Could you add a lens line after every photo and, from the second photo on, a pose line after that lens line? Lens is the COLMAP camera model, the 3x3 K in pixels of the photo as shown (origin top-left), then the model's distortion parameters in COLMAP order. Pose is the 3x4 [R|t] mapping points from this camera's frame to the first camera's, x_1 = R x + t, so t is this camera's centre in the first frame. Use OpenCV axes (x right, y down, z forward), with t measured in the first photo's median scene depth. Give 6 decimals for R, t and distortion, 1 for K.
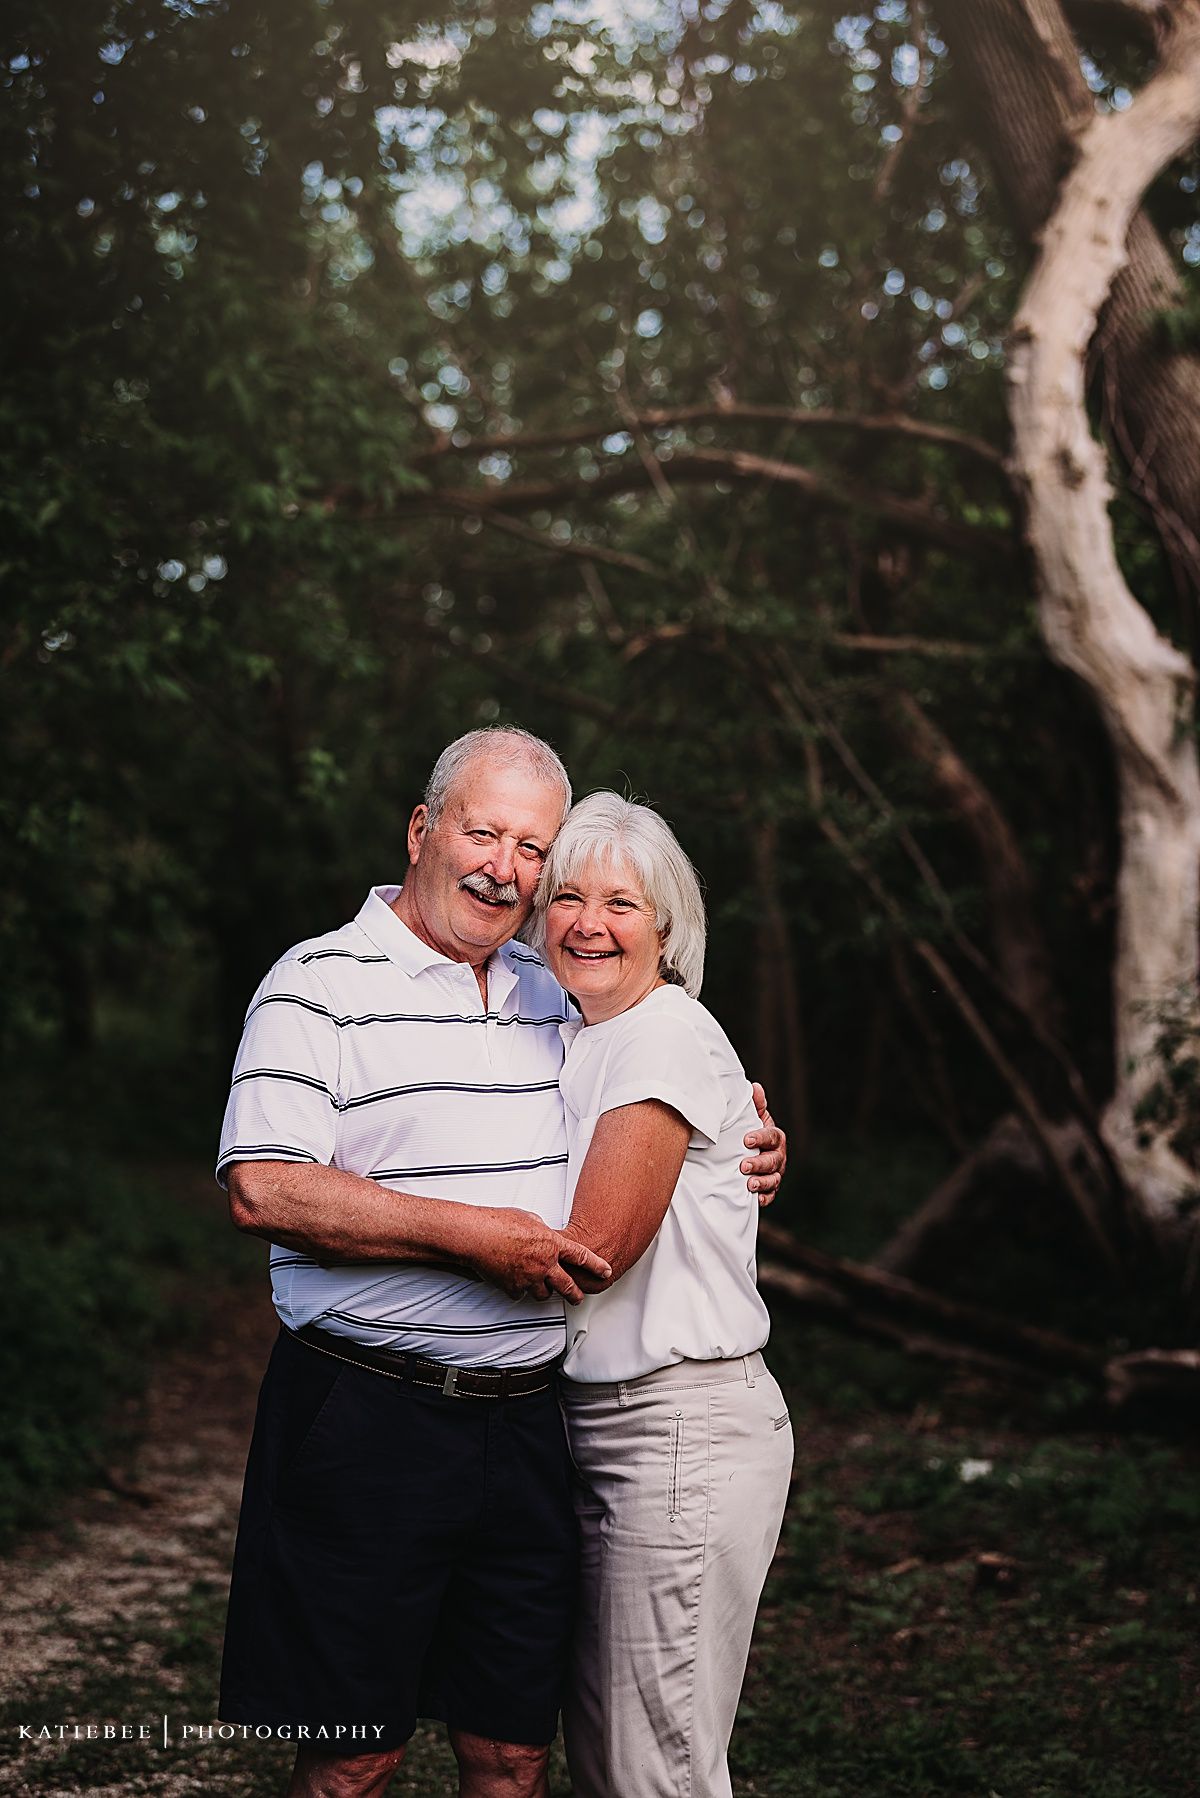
lens RADIAL K [[4202.4, 0, 651.2], [0, 4202.4, 947.8], [0, 0, 1]] dist [-0.003000, 0.000000]
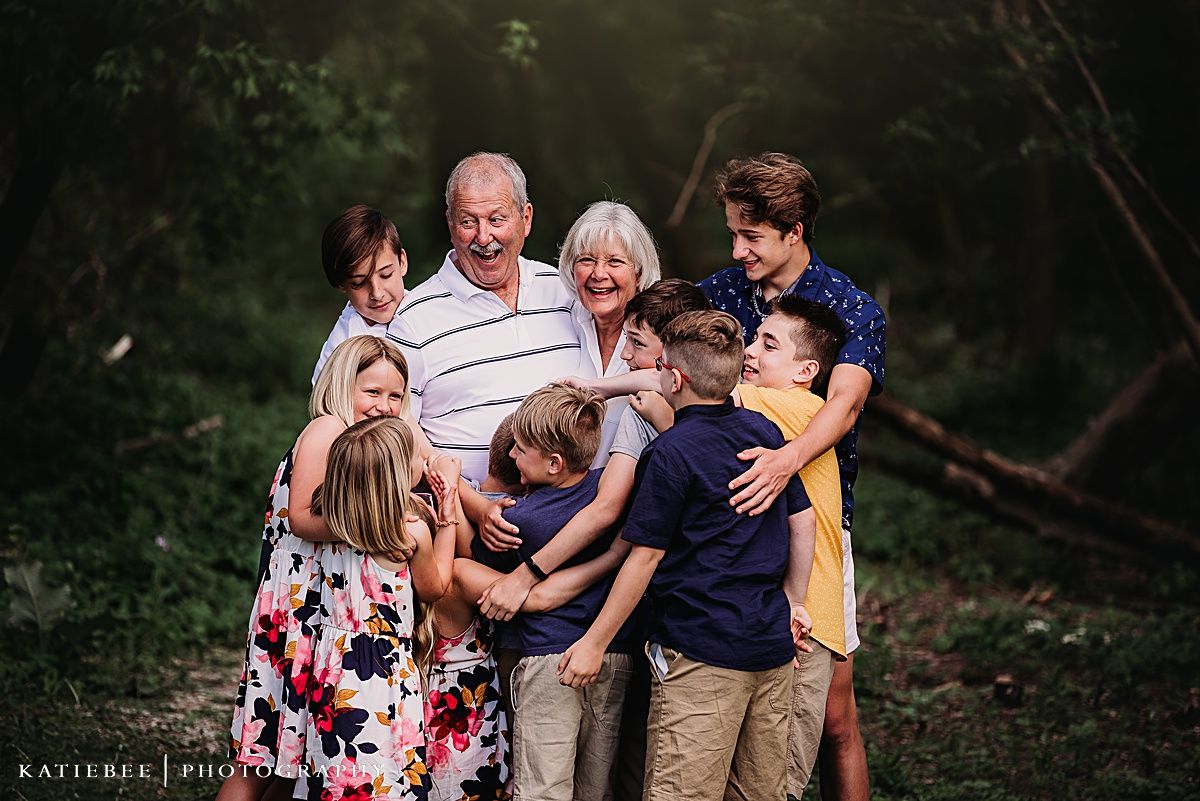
lens RADIAL K [[5685.0, 0, 599.5], [0, 5685.0, 407.5], [0, 0, 1]] dist [0.760745, 0.000000]
pose [[0.996021, 0.044816, -0.077025, 0.084023], [-0.039557, 0.996867, 0.068488, -0.050786], [0.079853, -0.065168, 0.994674, -0.716570]]
